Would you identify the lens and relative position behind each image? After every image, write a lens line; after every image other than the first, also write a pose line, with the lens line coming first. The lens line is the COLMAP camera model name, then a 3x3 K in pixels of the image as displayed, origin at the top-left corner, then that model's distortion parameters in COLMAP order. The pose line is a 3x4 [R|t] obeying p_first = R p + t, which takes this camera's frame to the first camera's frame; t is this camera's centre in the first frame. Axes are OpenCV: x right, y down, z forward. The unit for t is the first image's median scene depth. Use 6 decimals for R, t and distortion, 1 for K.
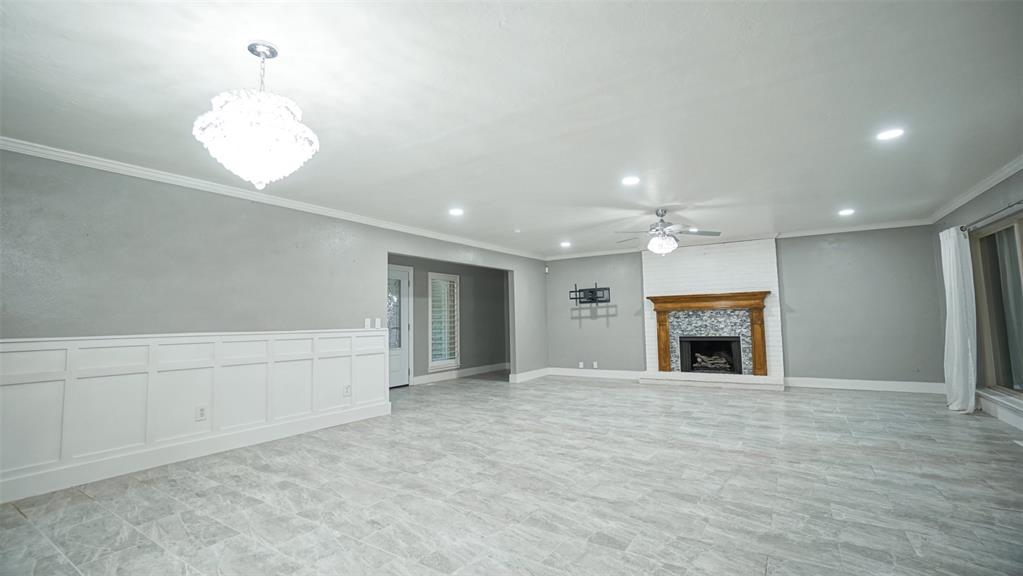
lens RADIAL K [[449.7, 0, 507.0], [0, 449.7, 282.9], [0, 0, 1]] dist [-0.068238, 0.022683]
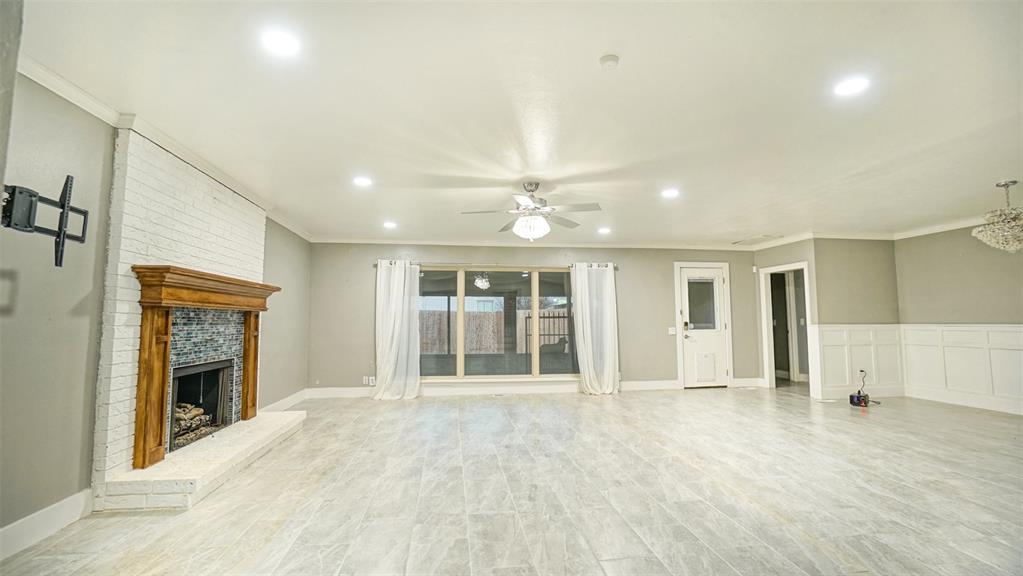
lens RADIAL K [[449.7, 0, 507.0], [0, 449.7, 282.9], [0, 0, 1]] dist [-0.068238, 0.022683]
pose [[-0.644948, 0.085532, 0.759425, -0.141340], [-0.048184, 0.987189, -0.152105, 0.090116], [-0.762706, -0.134691, -0.632564, 1.059701]]
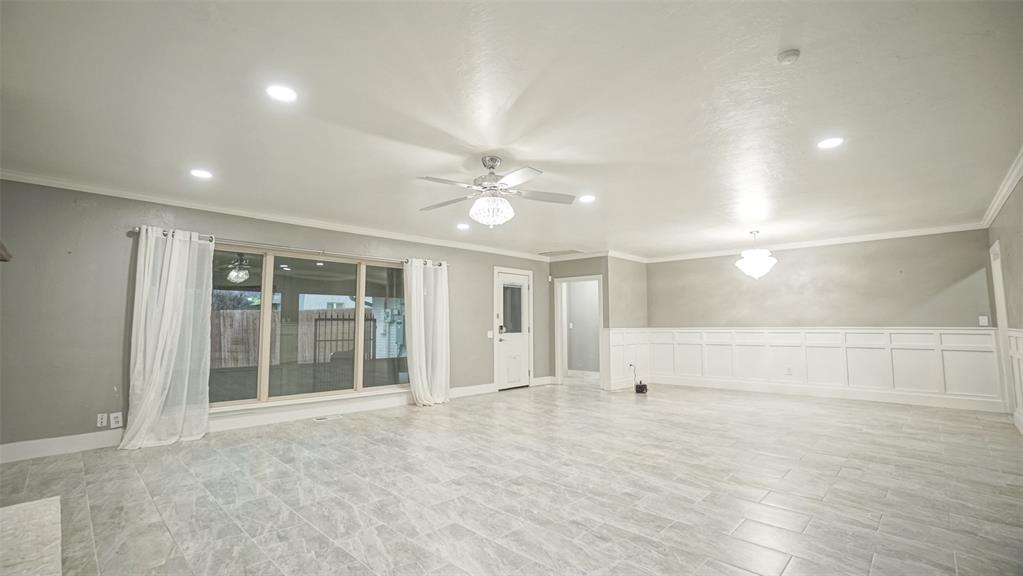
lens RADIAL K [[449.7, 0, 507.0], [0, 449.7, 282.9], [0, 0, 1]] dist [-0.068238, 0.022683]
pose [[-0.980805, 0.038036, 0.191246, 0.147115], [0.004027, 0.984533, -0.175154, 0.089899], [-0.194950, -0.171022, -0.965788, 1.123096]]
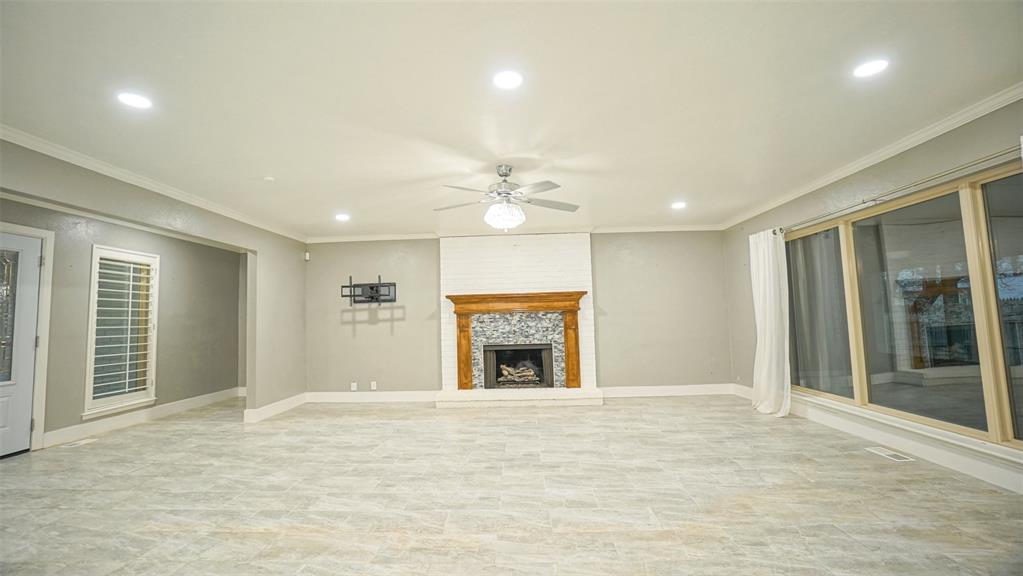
lens RADIAL K [[449.7, 0, 507.0], [0, 449.7, 282.9], [0, 0, 1]] dist [-0.068238, 0.022683]
pose [[0.856813, 0.036883, 0.514306, -0.001780], [-0.031385, 0.999319, -0.019379, 0.022037], [-0.514671, 0.000463, 0.857387, 0.282936]]
